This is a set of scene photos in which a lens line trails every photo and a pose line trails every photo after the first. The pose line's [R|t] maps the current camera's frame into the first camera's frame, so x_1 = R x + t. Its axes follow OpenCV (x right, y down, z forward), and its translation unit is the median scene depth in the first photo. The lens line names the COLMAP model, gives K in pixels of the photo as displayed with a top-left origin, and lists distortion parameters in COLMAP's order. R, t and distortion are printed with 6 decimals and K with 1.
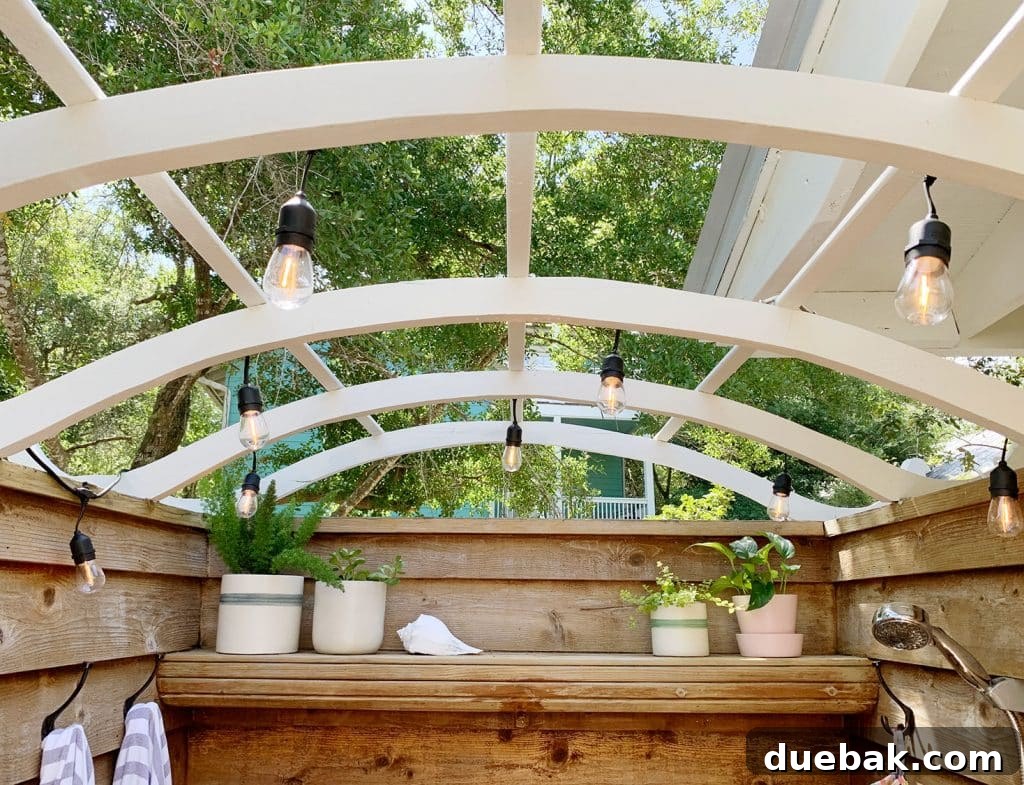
lens RADIAL K [[820.1, 0, 503.2], [0, 820.1, 388.7], [0, 0, 1]] dist [0.010344, 0.007013]
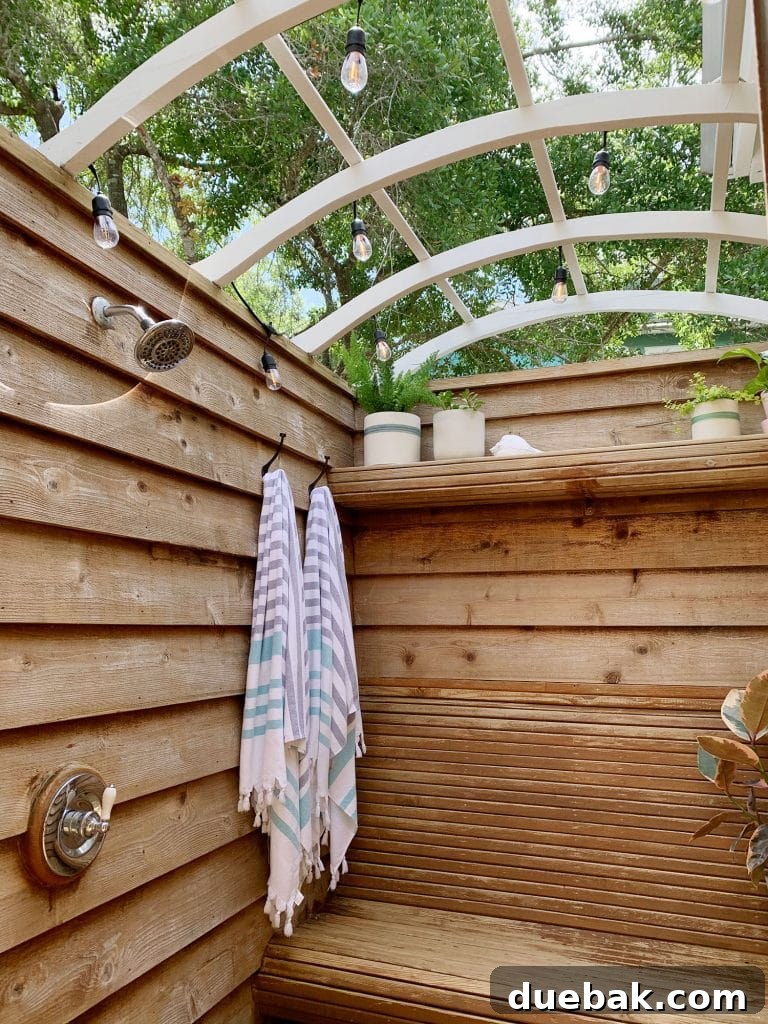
lens RADIAL K [[807.9, 0, 384.8], [0, 807.9, 504.2], [0, 0, 1]] dist [0.058890, -0.077480]
pose [[0.945005, -0.057433, -0.321973, 0.131549], [0.088793, 0.992539, 0.083563, 0.261863], [0.314772, -0.107556, 0.943054, -0.315126]]
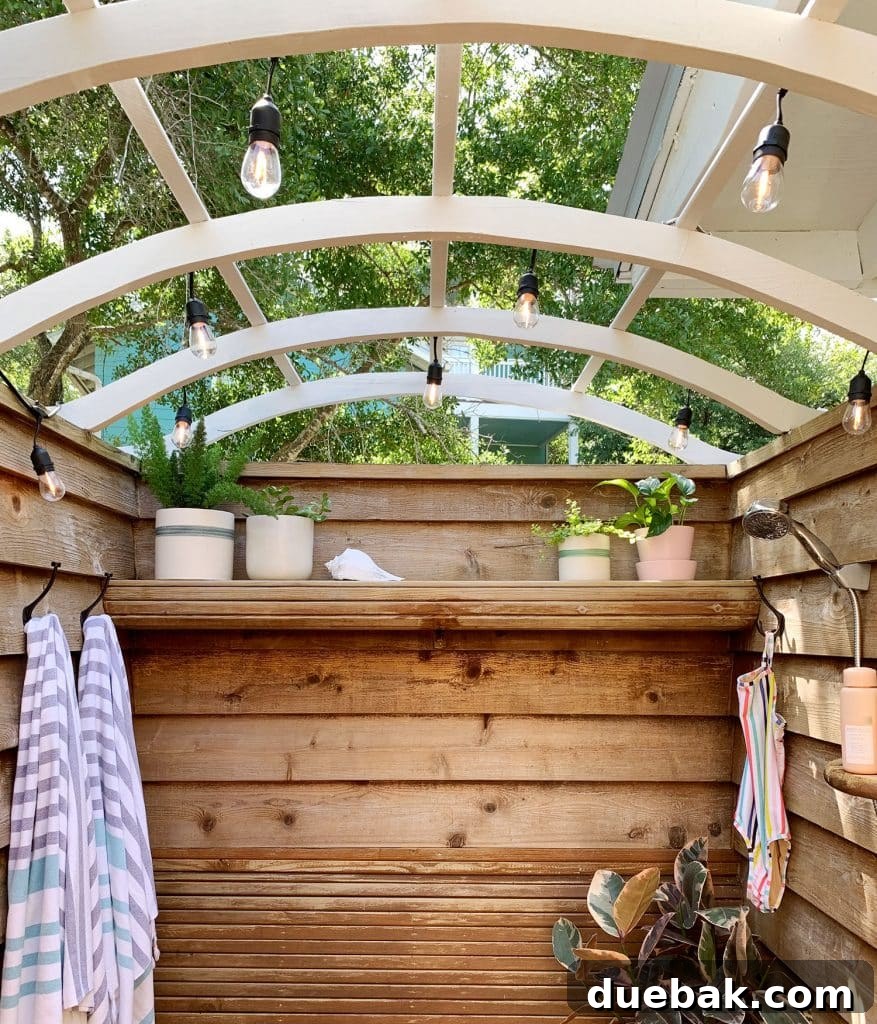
lens RADIAL K [[918.8, 0, 440.9], [0, 918.8, 574.1], [0, 0, 1]] dist [0.081290, -0.106343]
pose [[0.999521, -0.002854, 0.030825, -0.013627], [-0.003262, 0.980485, 0.196566, 0.071477], [-0.030784, -0.196572, 0.980006, -0.194156]]
